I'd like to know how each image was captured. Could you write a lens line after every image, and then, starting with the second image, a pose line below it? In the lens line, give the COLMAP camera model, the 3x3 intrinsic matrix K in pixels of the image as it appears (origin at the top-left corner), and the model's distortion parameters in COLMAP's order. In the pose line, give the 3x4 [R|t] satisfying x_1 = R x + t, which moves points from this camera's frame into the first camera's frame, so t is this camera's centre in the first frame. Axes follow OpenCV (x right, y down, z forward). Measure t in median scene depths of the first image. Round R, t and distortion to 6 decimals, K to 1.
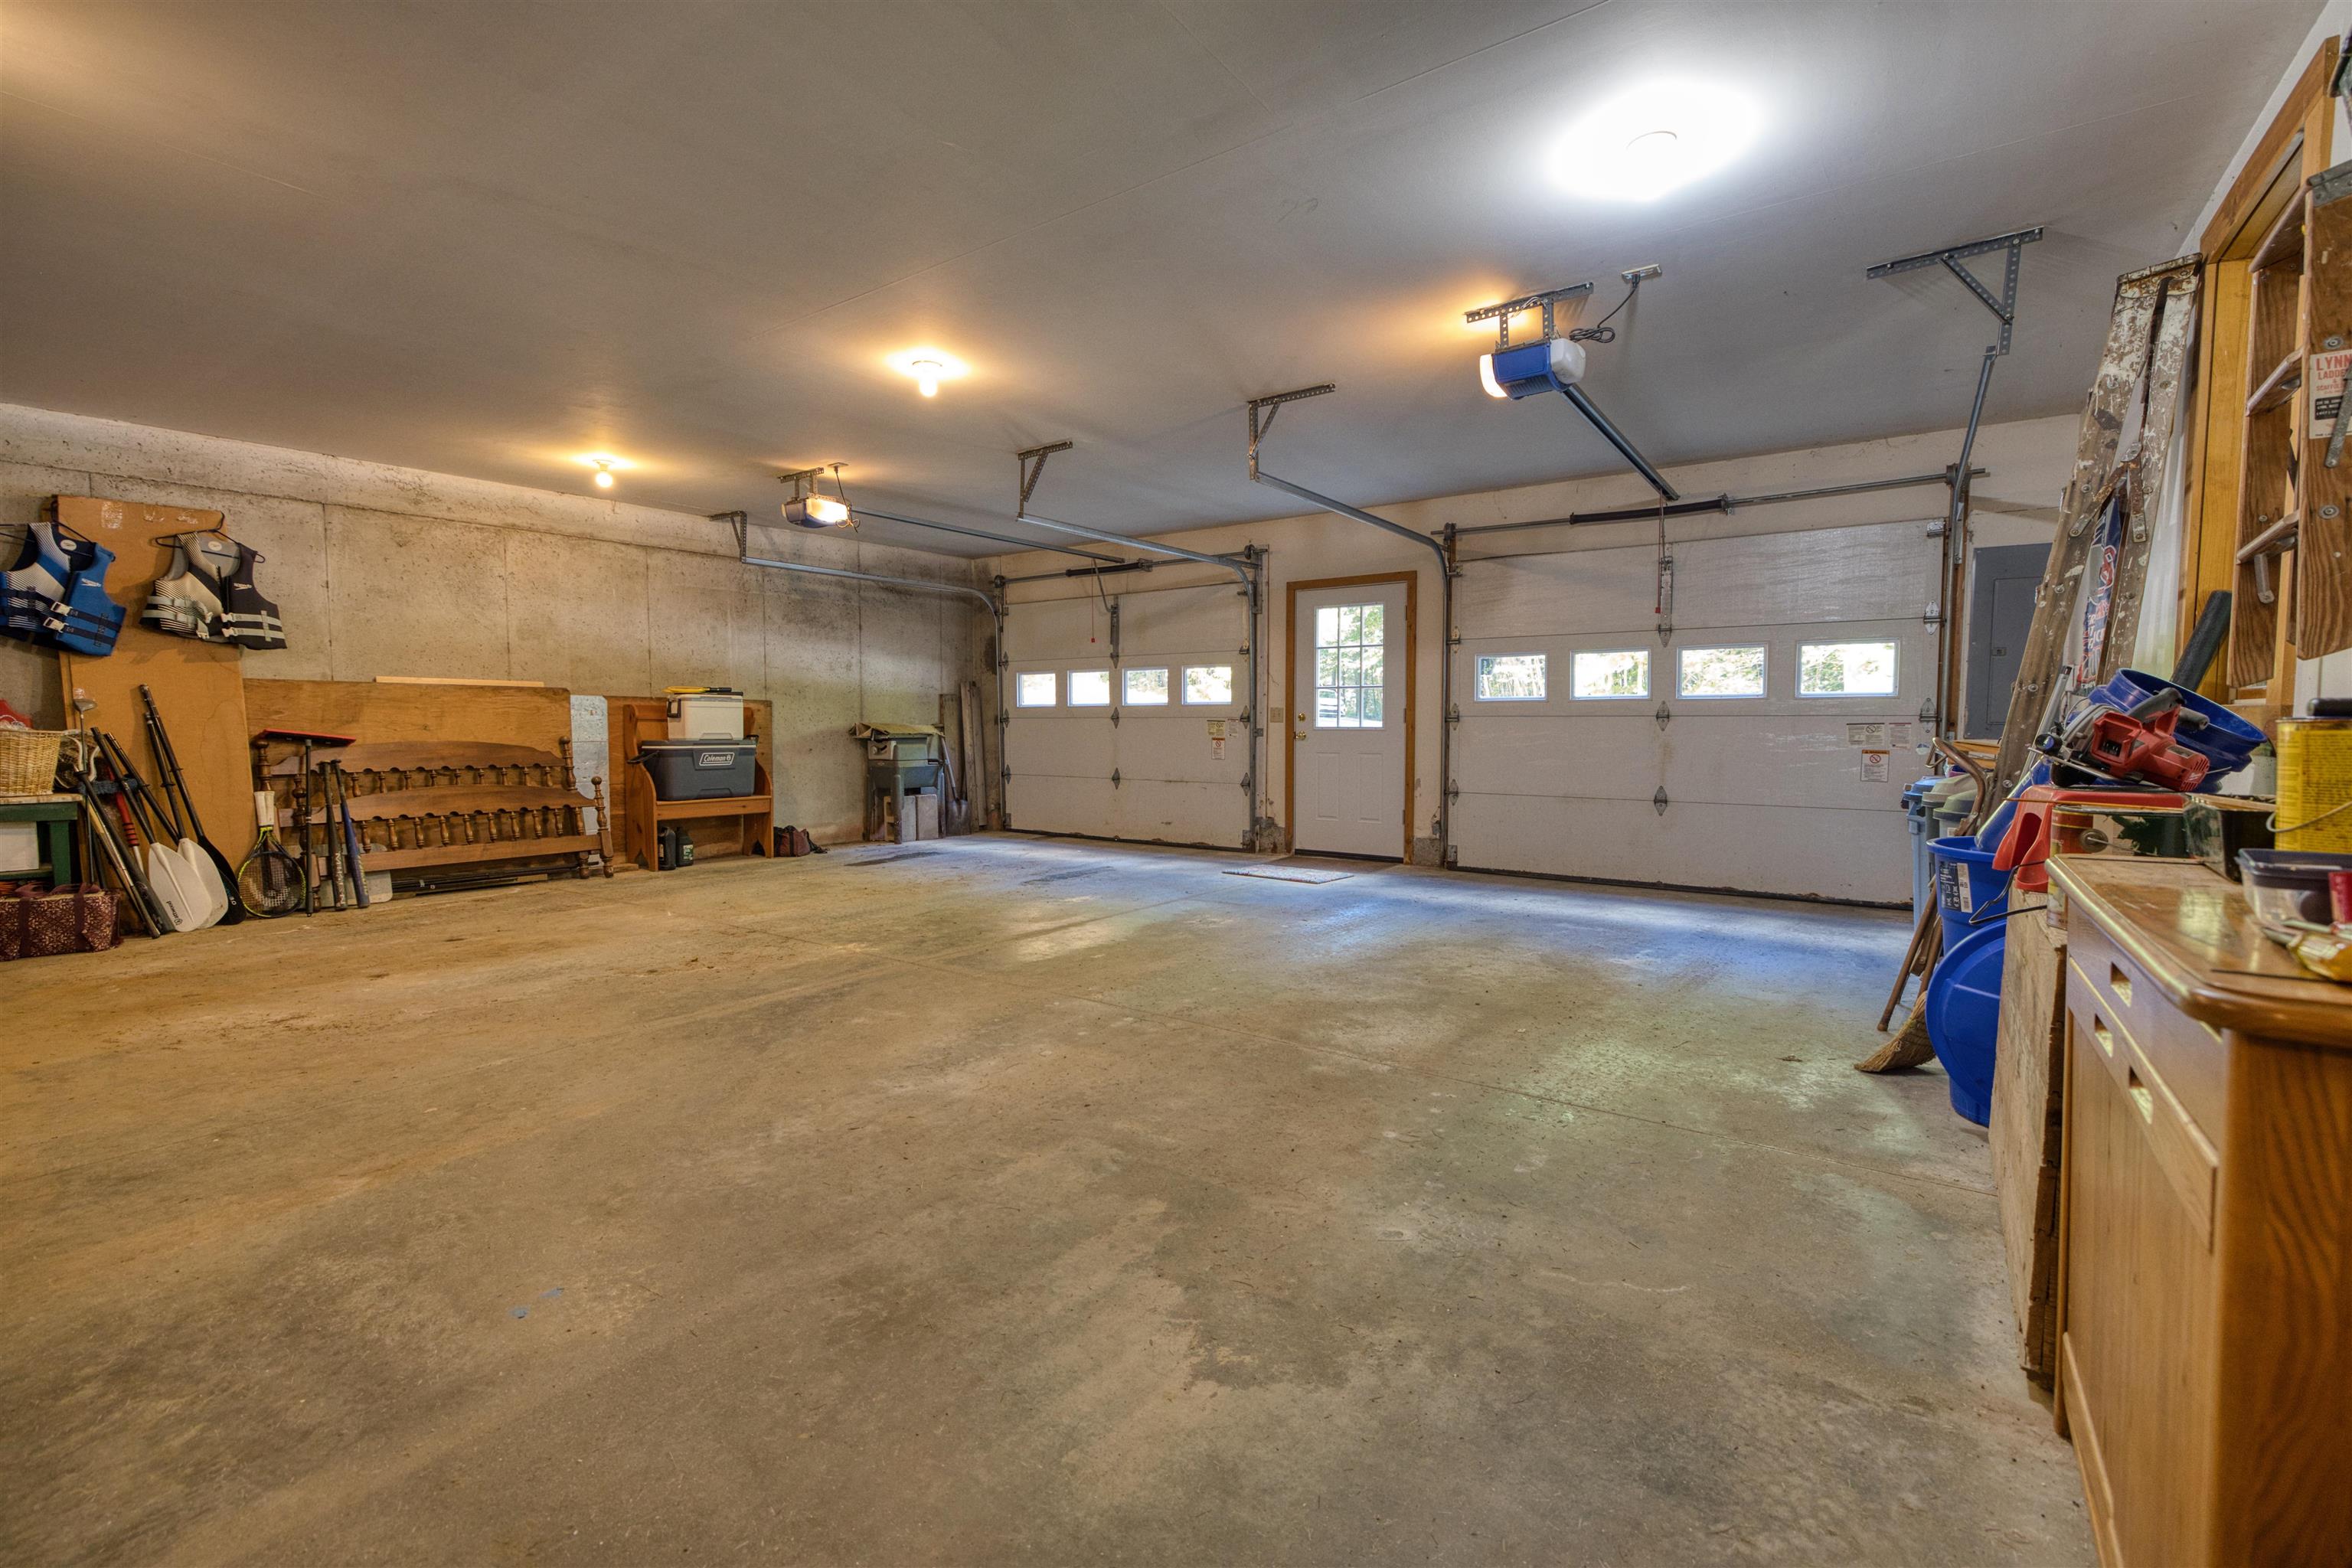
lens RADIAL K [[1019.2, 0, 1180.6], [0, 1019.2, 784.7], [0, 0, 1]] dist [0.017274, 0.000152]
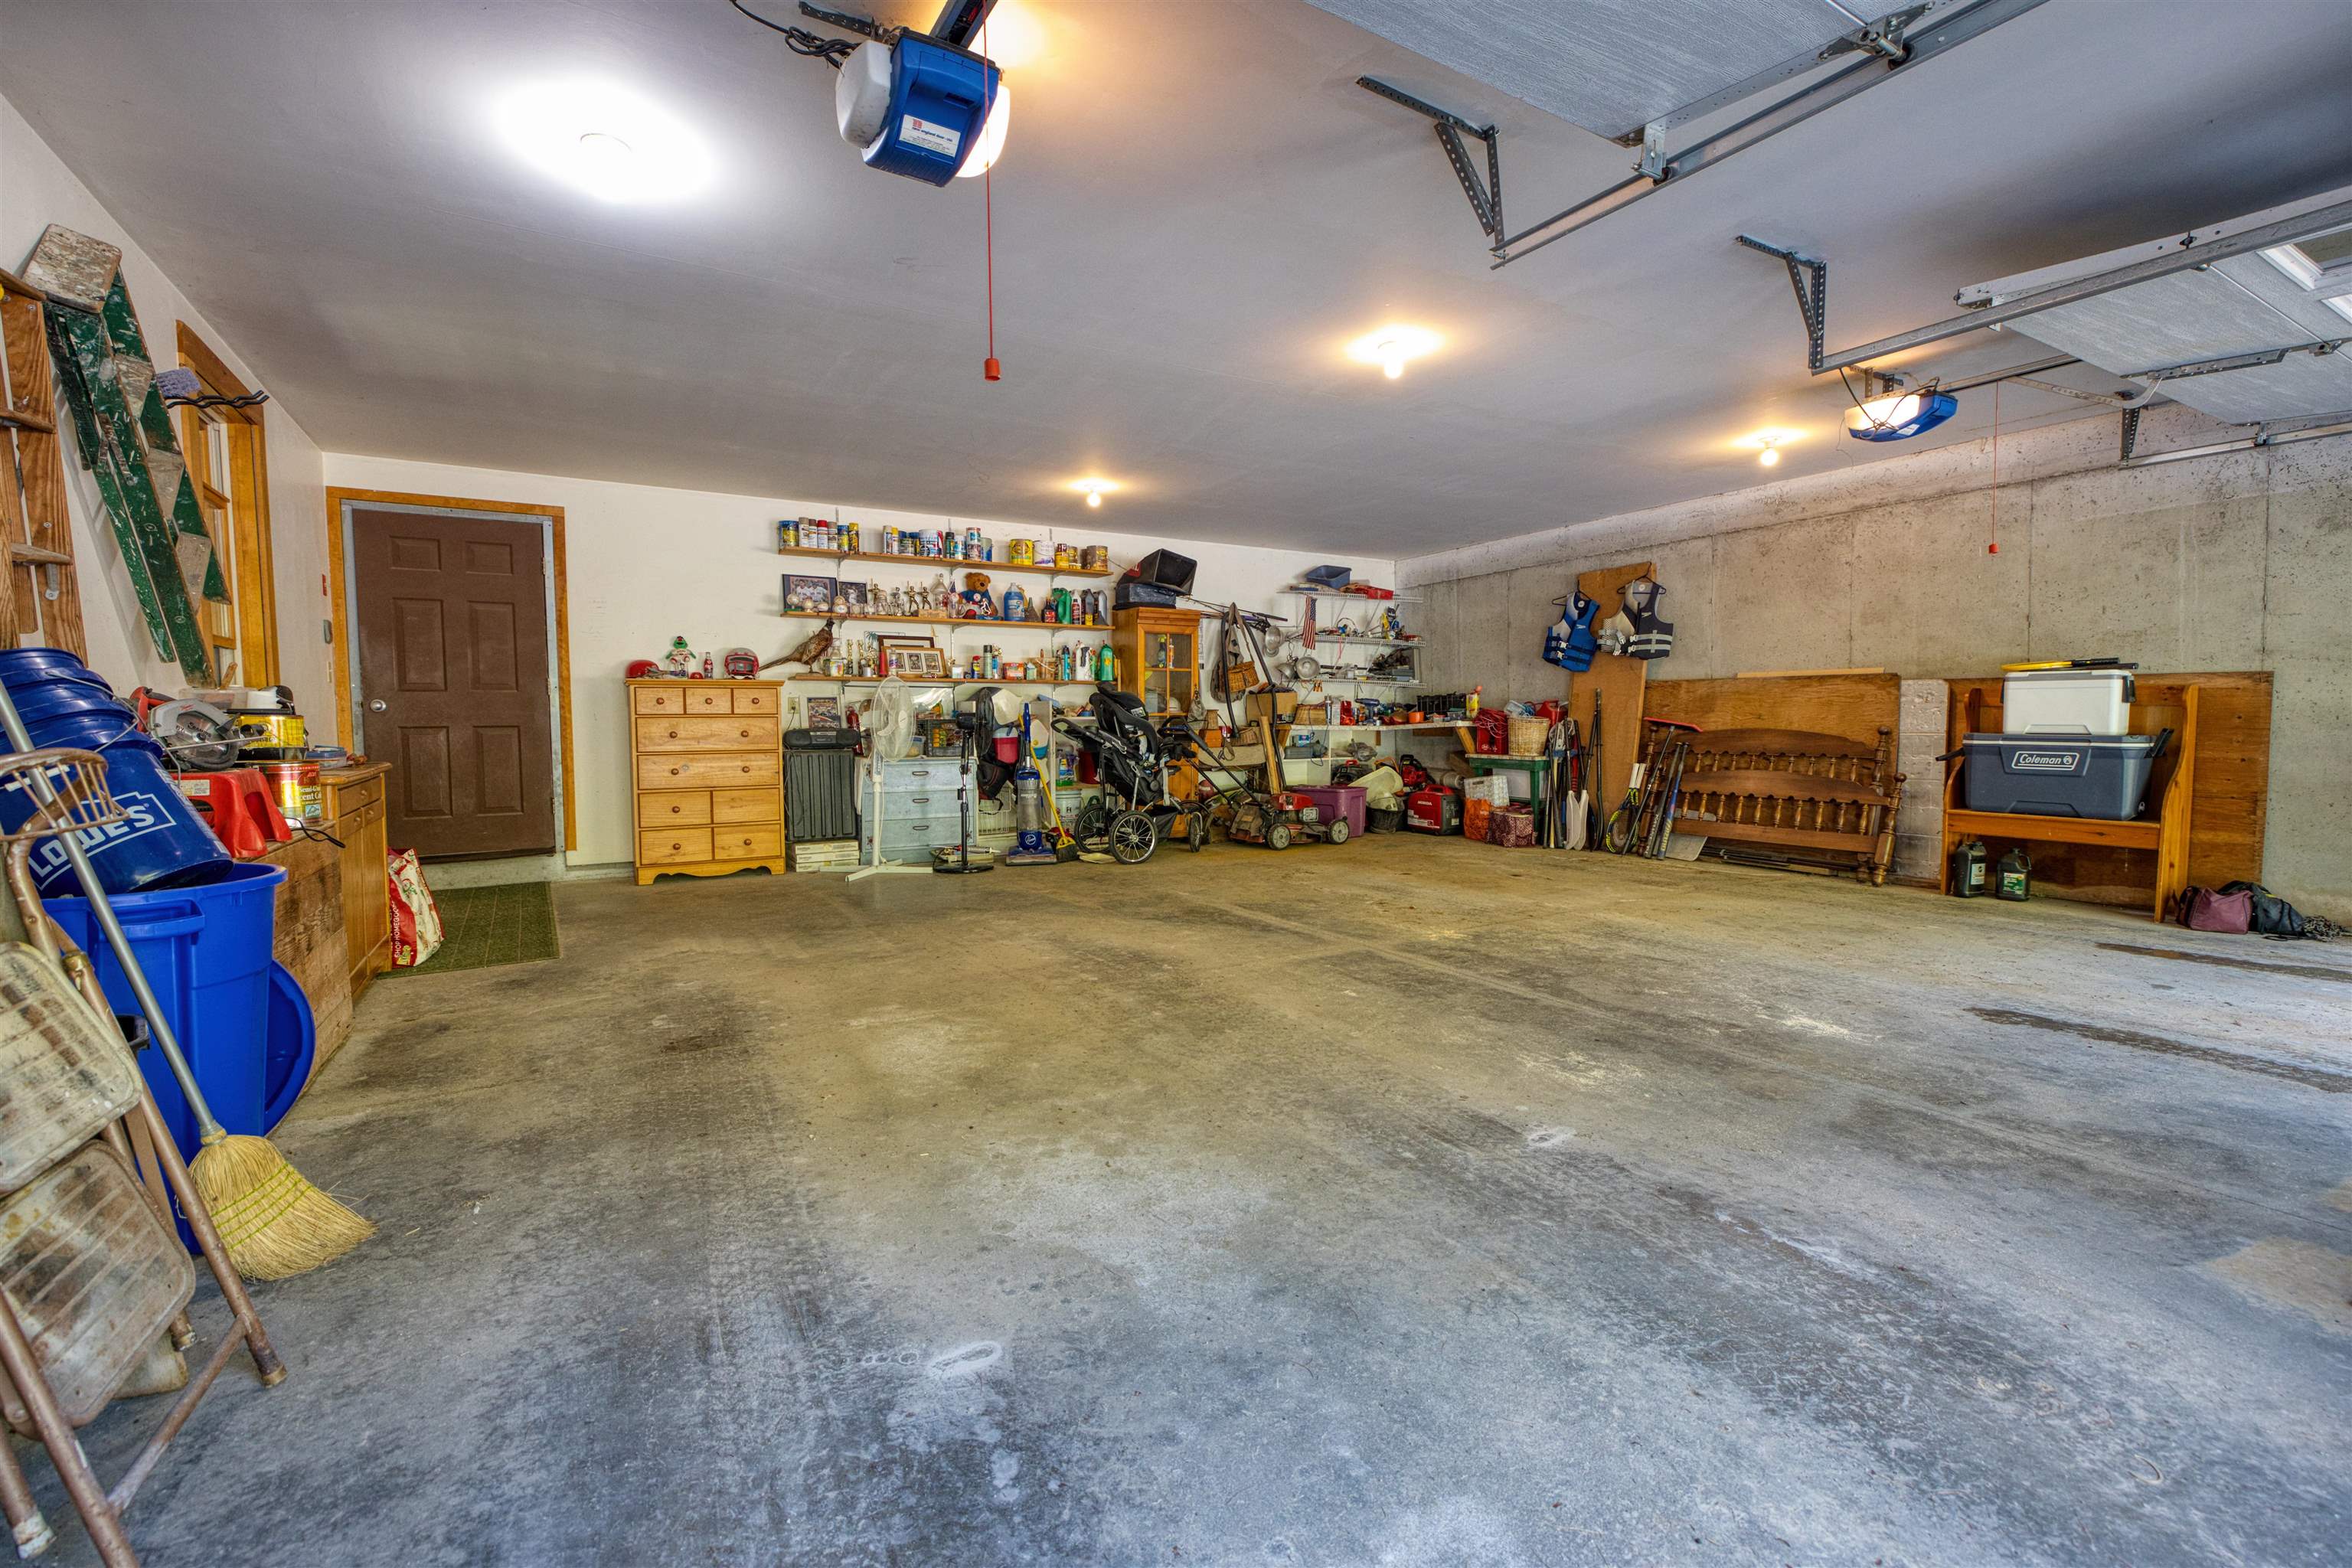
lens RADIAL K [[1019.2, 0, 1183.4], [0, 1019.2, 780.1], [0, 0, 1]] dist [0.017274, 0.000152]
pose [[-0.401964, 0.060654, -0.913644, 0.592977], [-0.050667, 0.994802, 0.088333, -0.059573], [0.914253, 0.081798, -0.396801, 0.976376]]
